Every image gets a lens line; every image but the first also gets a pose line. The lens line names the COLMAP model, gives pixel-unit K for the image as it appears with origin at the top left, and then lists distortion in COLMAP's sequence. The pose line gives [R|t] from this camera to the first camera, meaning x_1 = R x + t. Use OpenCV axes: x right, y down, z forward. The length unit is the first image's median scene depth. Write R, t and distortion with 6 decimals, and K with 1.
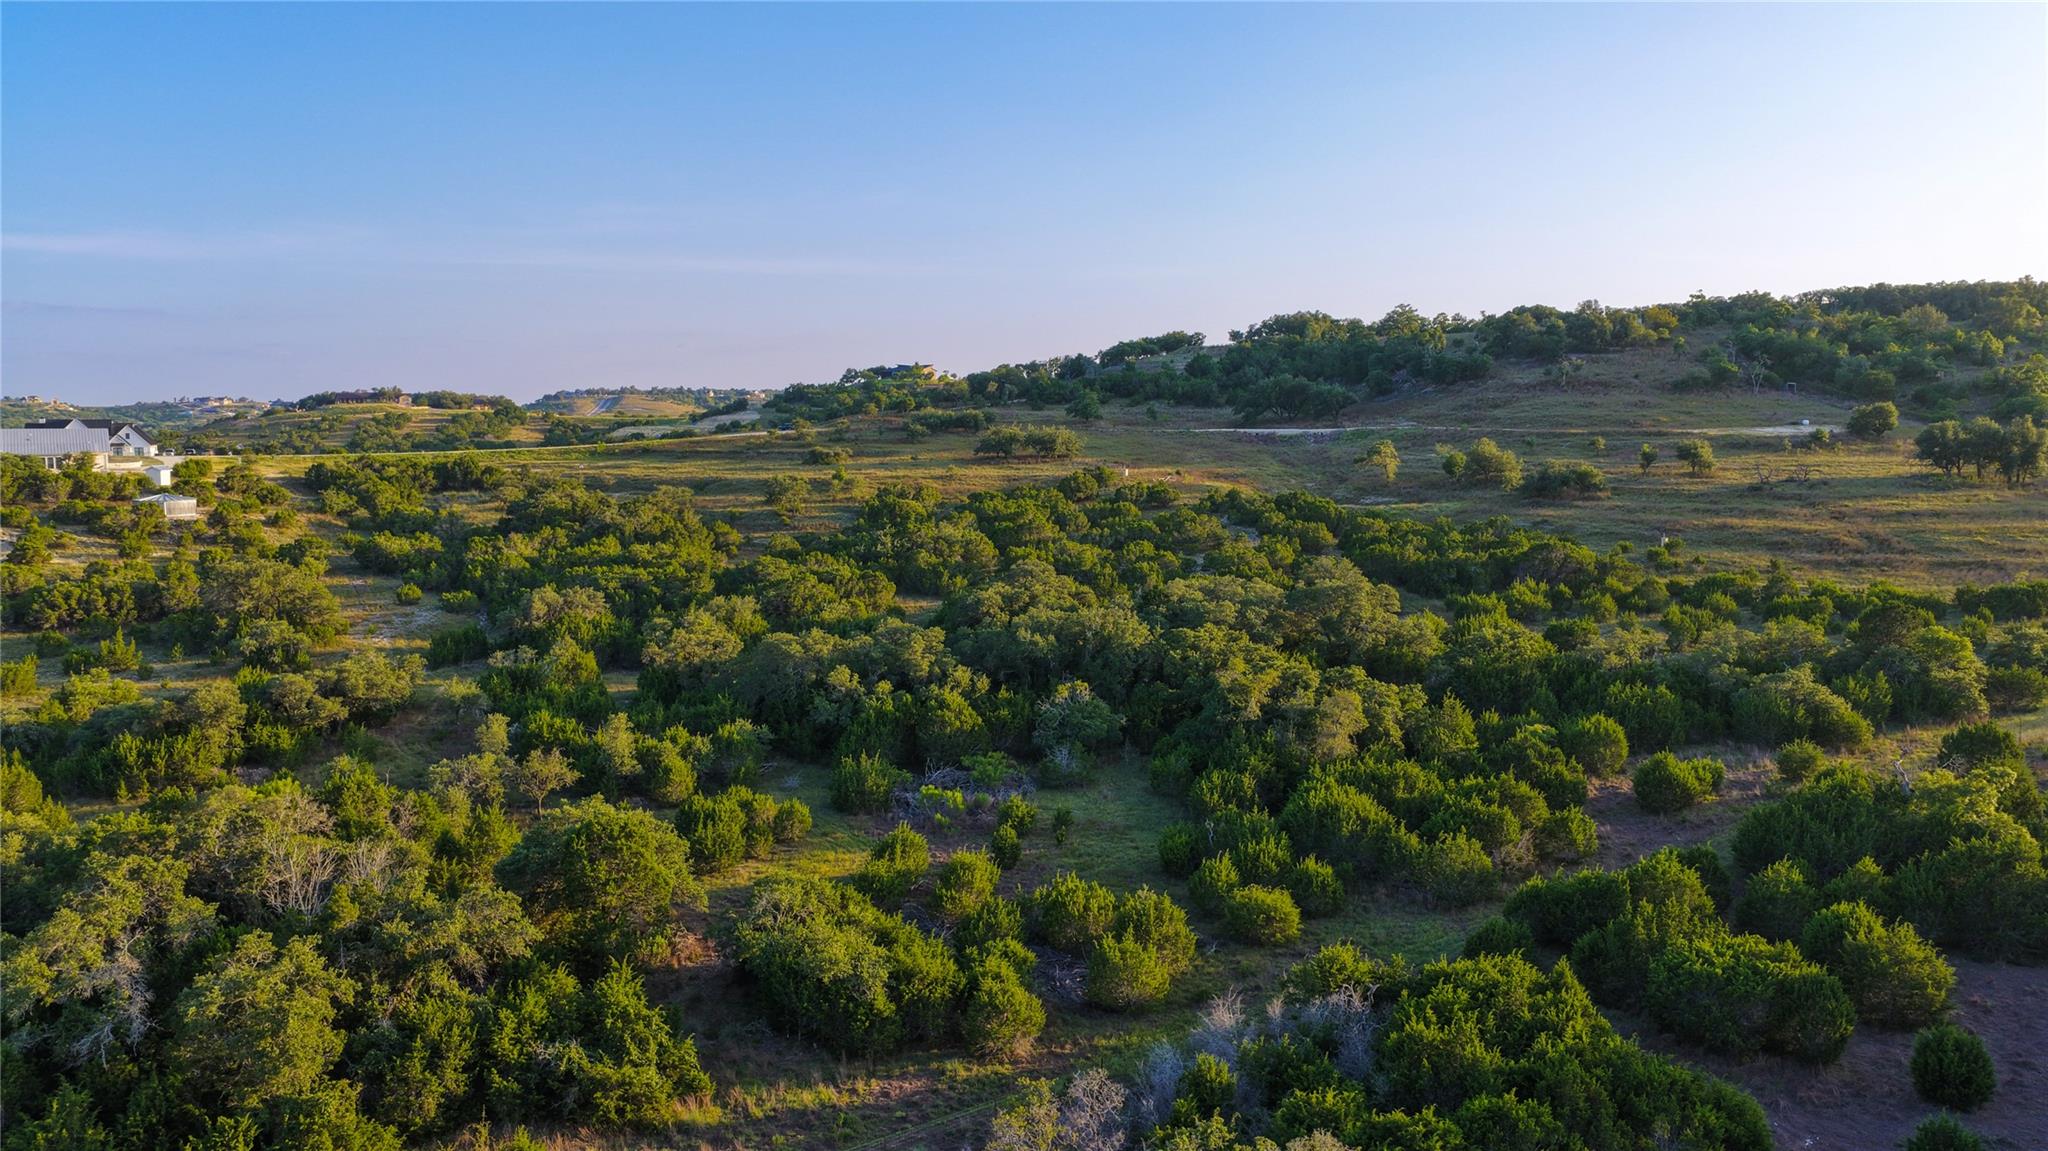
lens RADIAL K [[1698.6, 0, 1024.5], [0, 1698.6, 579.0], [0, 0, 1]] dist [0.004856, 0.025943]
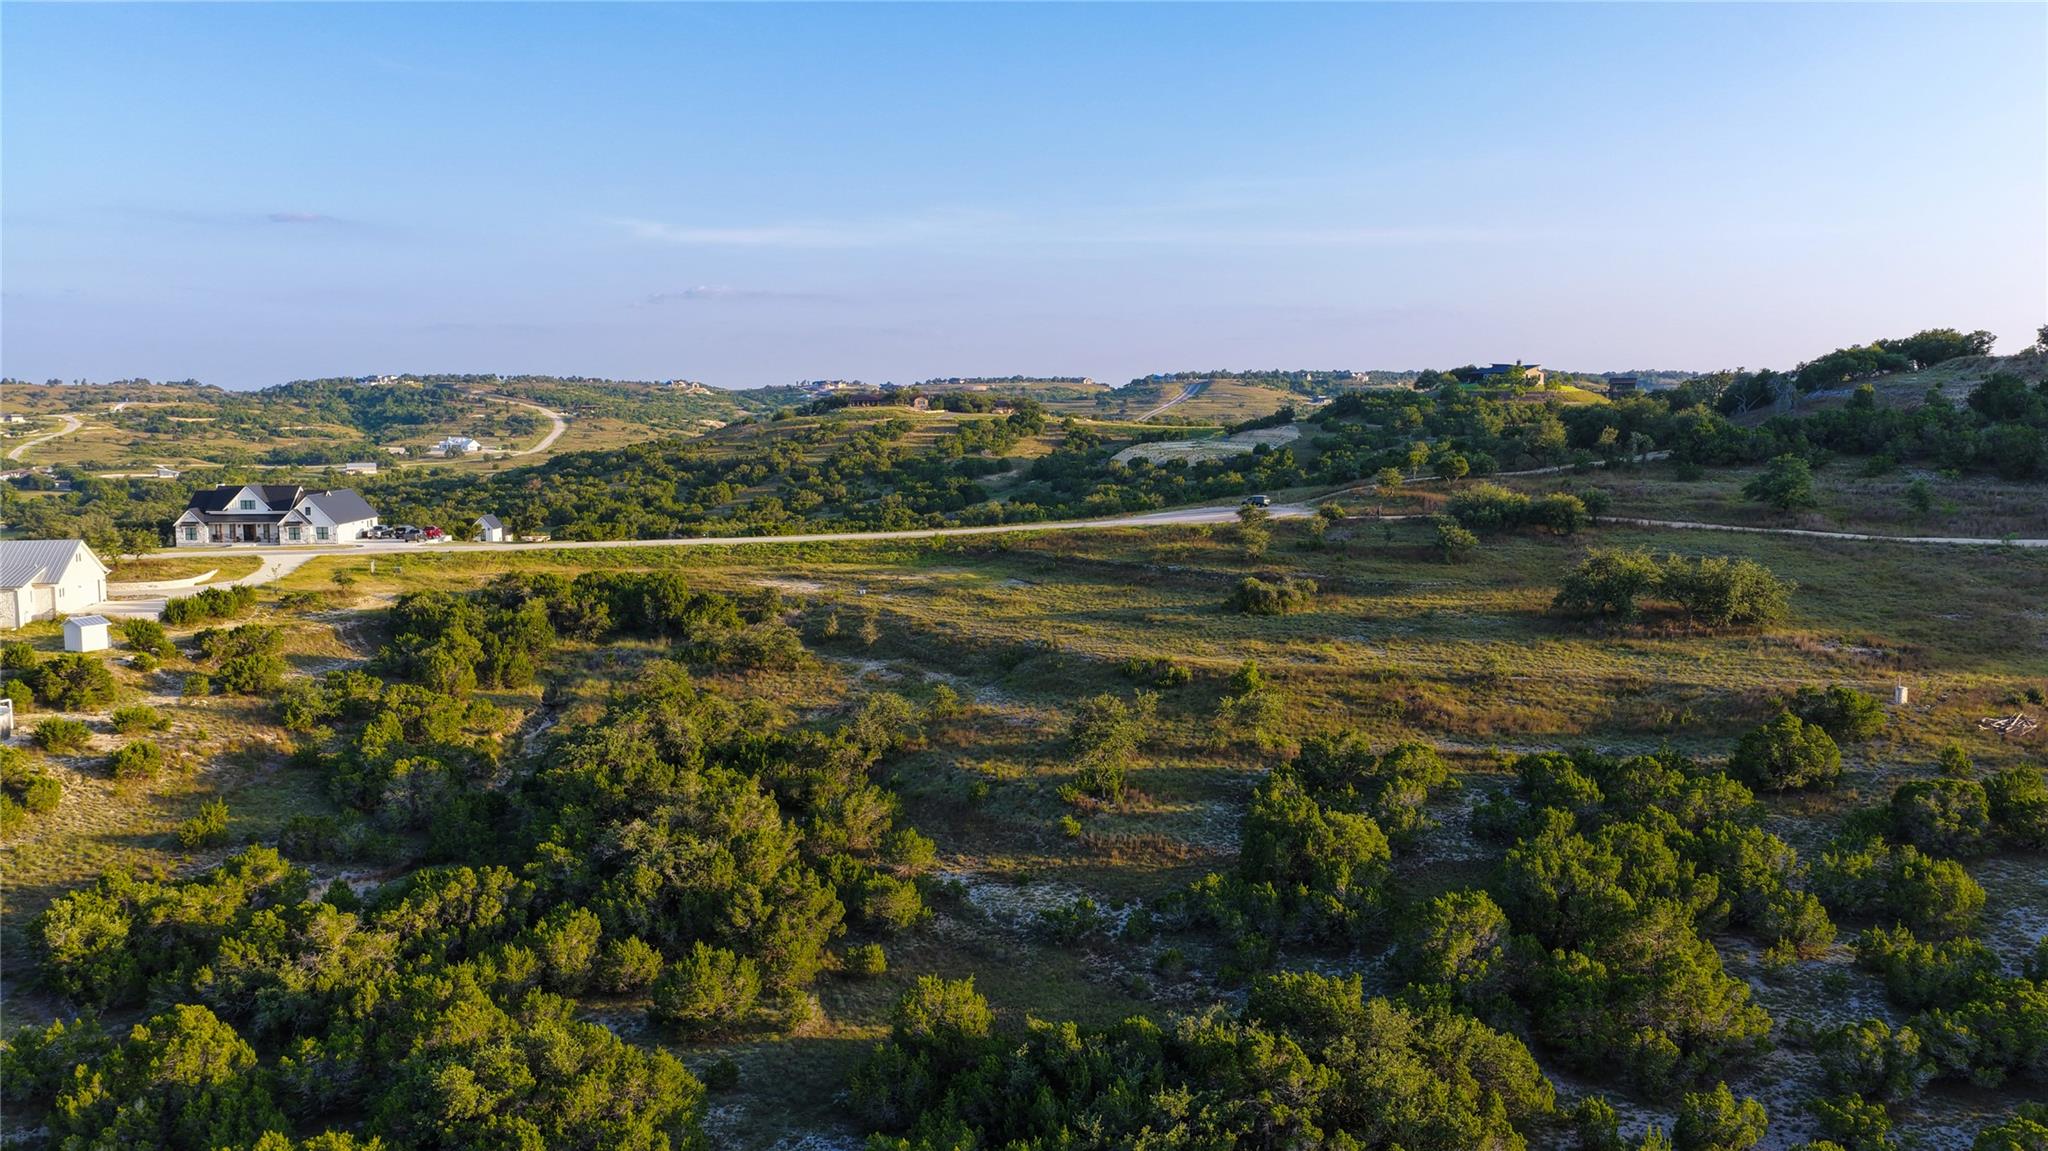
lens RADIAL K [[1698.6, 0, 1018.8], [0, 1698.6, 572.9], [0, 0, 1]] dist [0.004856, 0.025943]
pose [[0.934784, 0.041329, -0.352805, 0.000148], [-0.037058, 0.999135, 0.018856, -0.061721], [0.353279, -0.004552, 0.935507, 0.331187]]
